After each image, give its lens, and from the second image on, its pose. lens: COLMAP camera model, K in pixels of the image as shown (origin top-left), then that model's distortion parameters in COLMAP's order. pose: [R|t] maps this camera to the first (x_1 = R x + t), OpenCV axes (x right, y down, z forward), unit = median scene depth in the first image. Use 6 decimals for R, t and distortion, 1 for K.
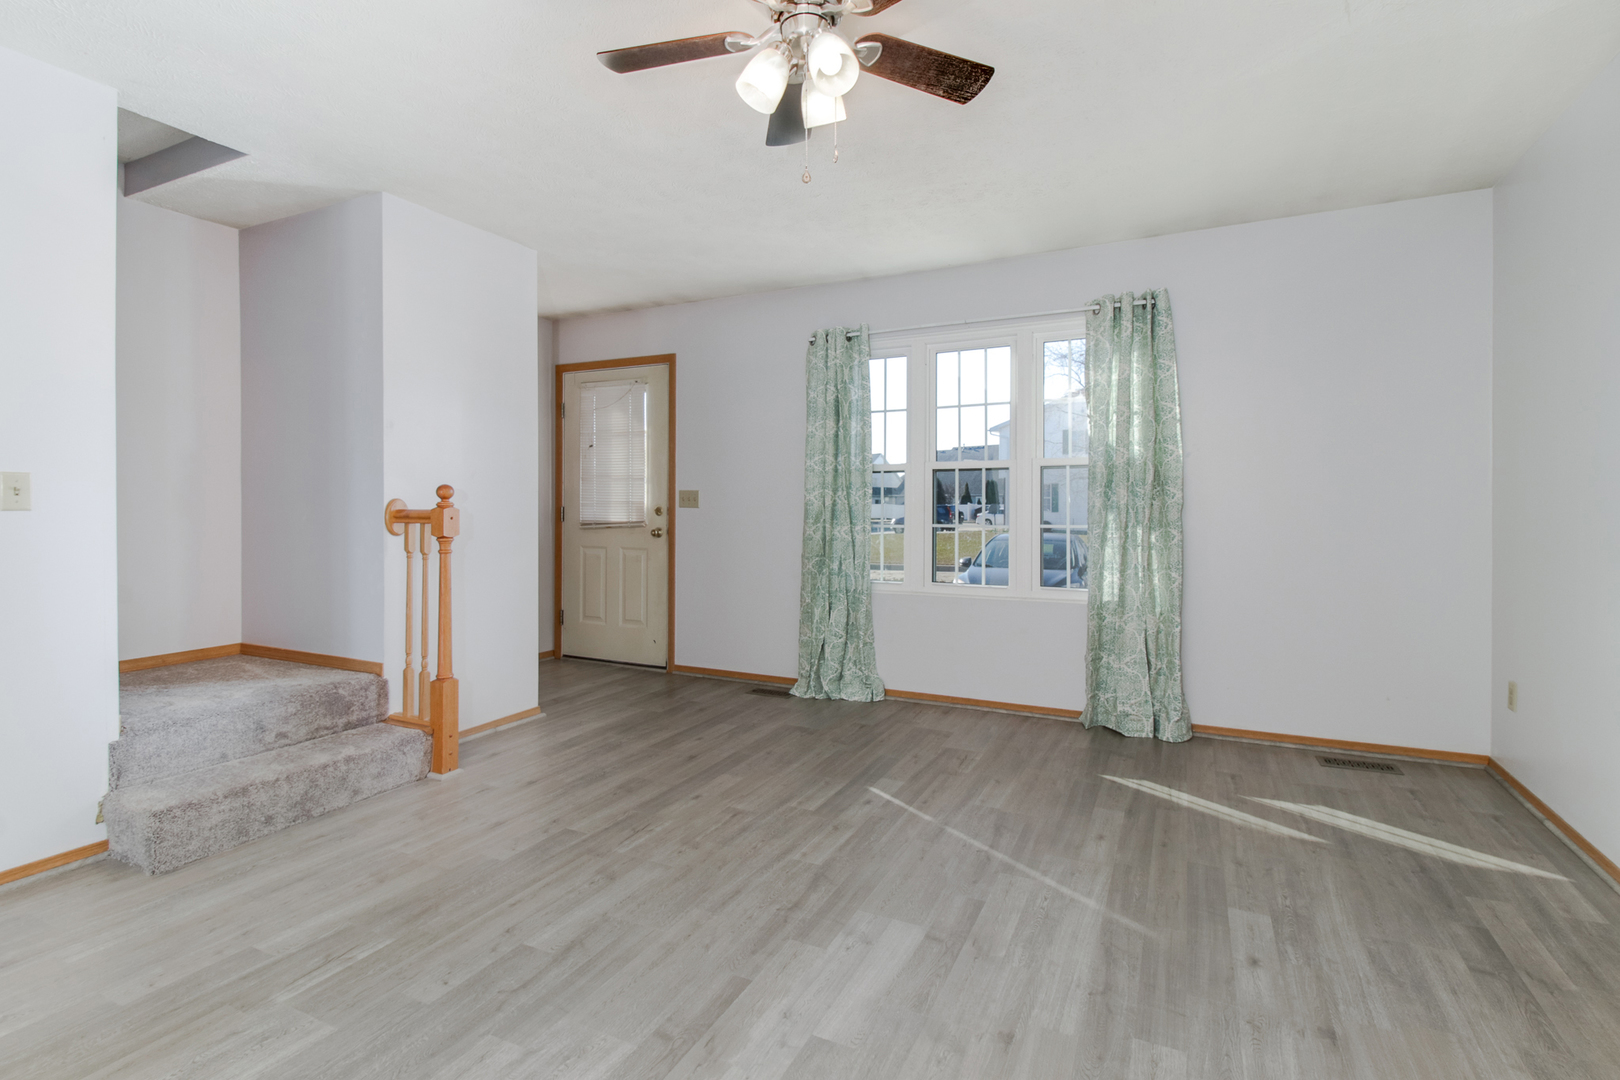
lens RADIAL K [[761.6, 0, 810.7], [0, 761.6, 507.3], [0, 0, 1]] dist [0.022554, -0.020574]
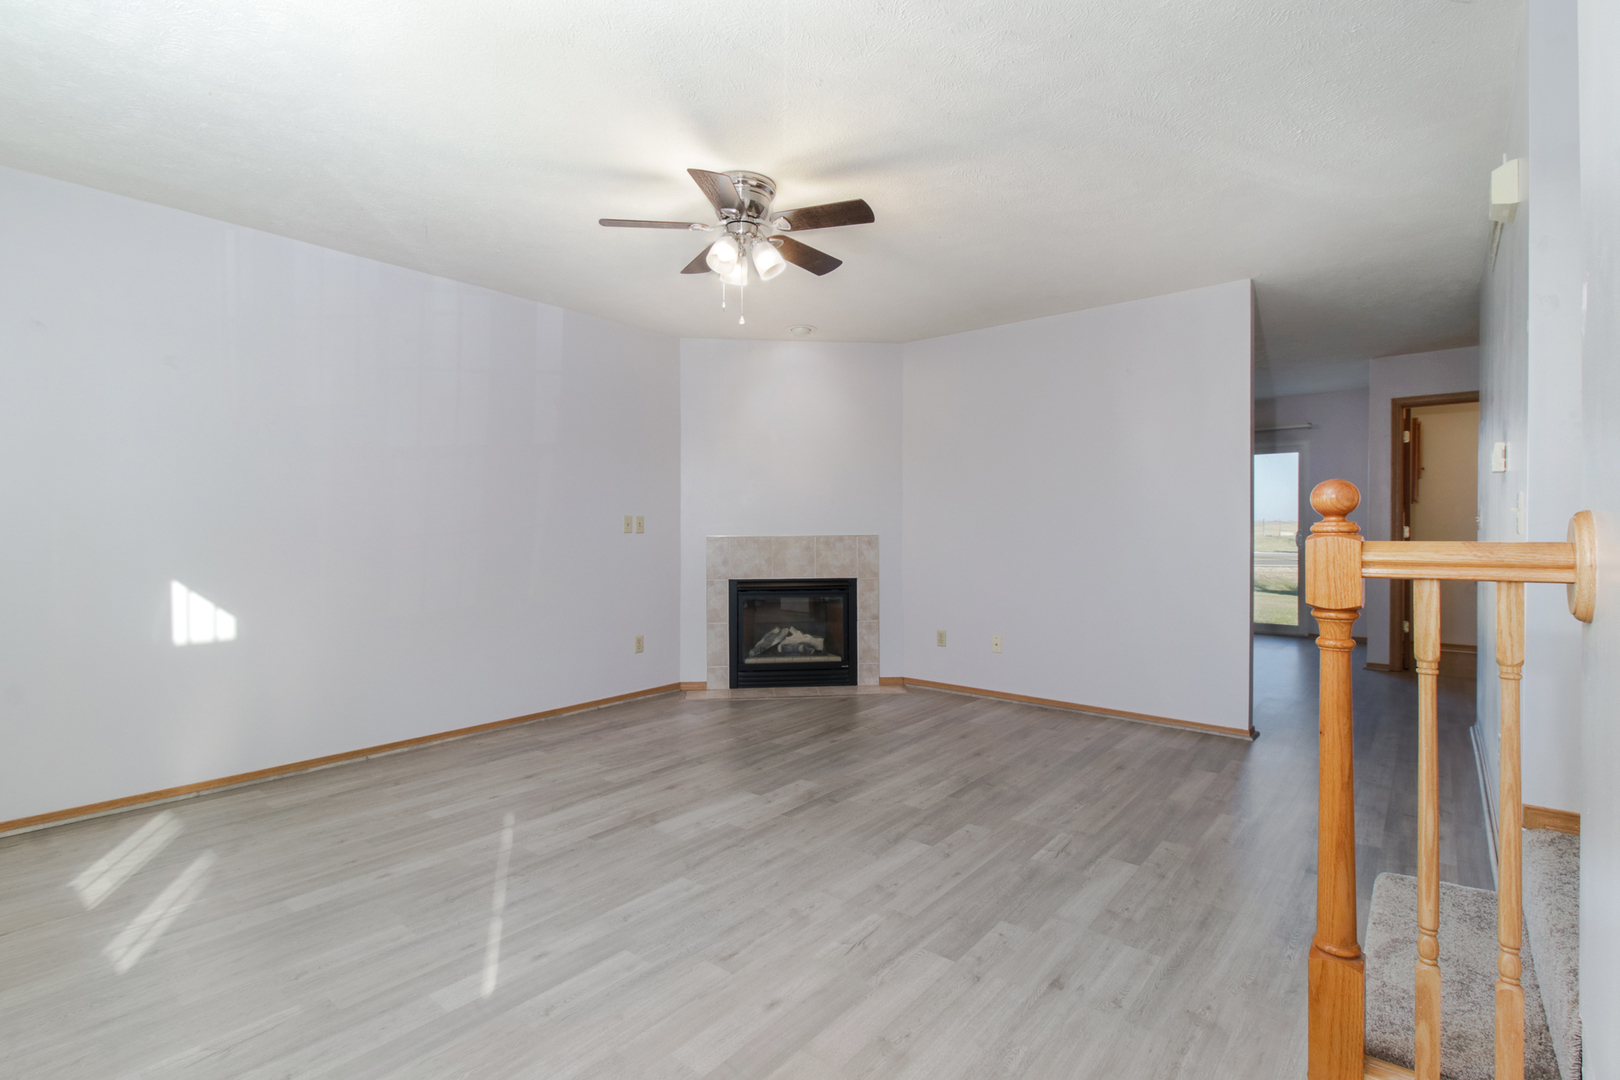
lens RADIAL K [[758.6, 0, 810.0], [0, 758.6, 540.0], [0, 0, 1]] dist [-0.002279, -0.000565]
pose [[-0.971822, -0.003564, 0.235691, -0.388053], [0.001186, 0.999799, 0.020006, -0.009840], [-0.235715, 0.019721, -0.971622, 1.904582]]
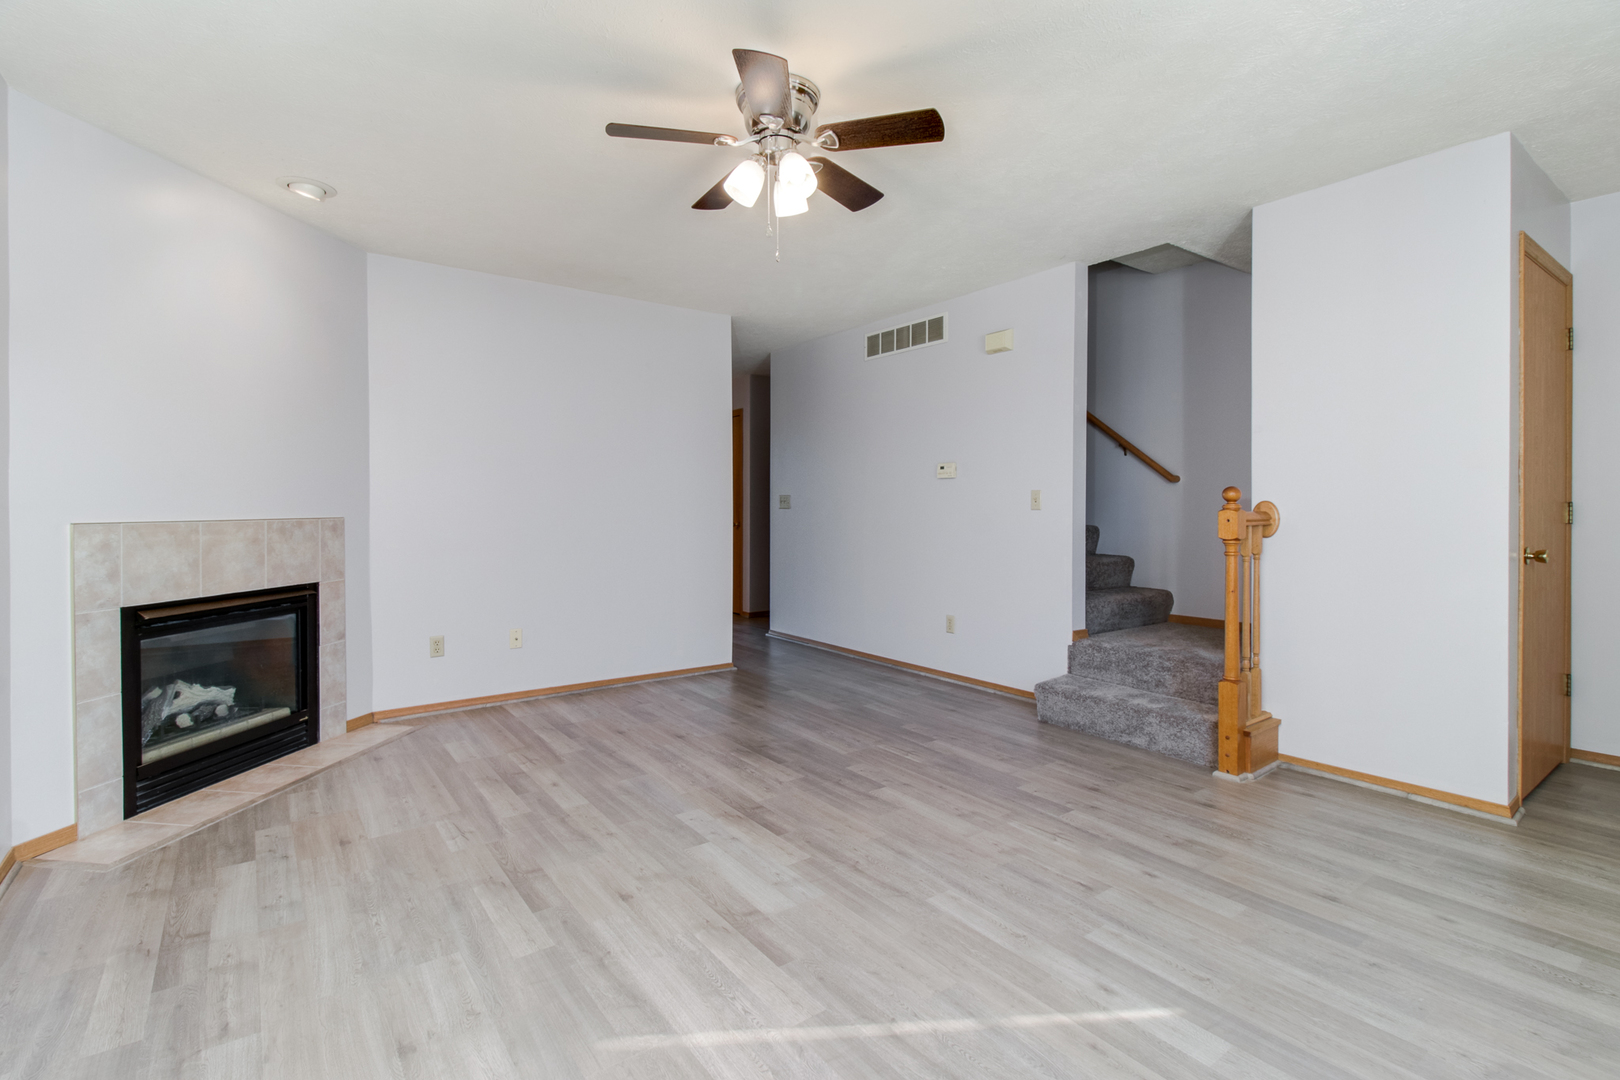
lens RADIAL K [[761.6, 0, 810.7], [0, 761.6, 507.3], [0, 0, 1]] dist [0.022554, -0.020574]
pose [[-0.461158, 0.002073, -0.887315, 0.868107], [-0.001839, 0.999993, 0.003292, -0.005935], [0.887316, 0.003150, -0.461151, 1.269003]]
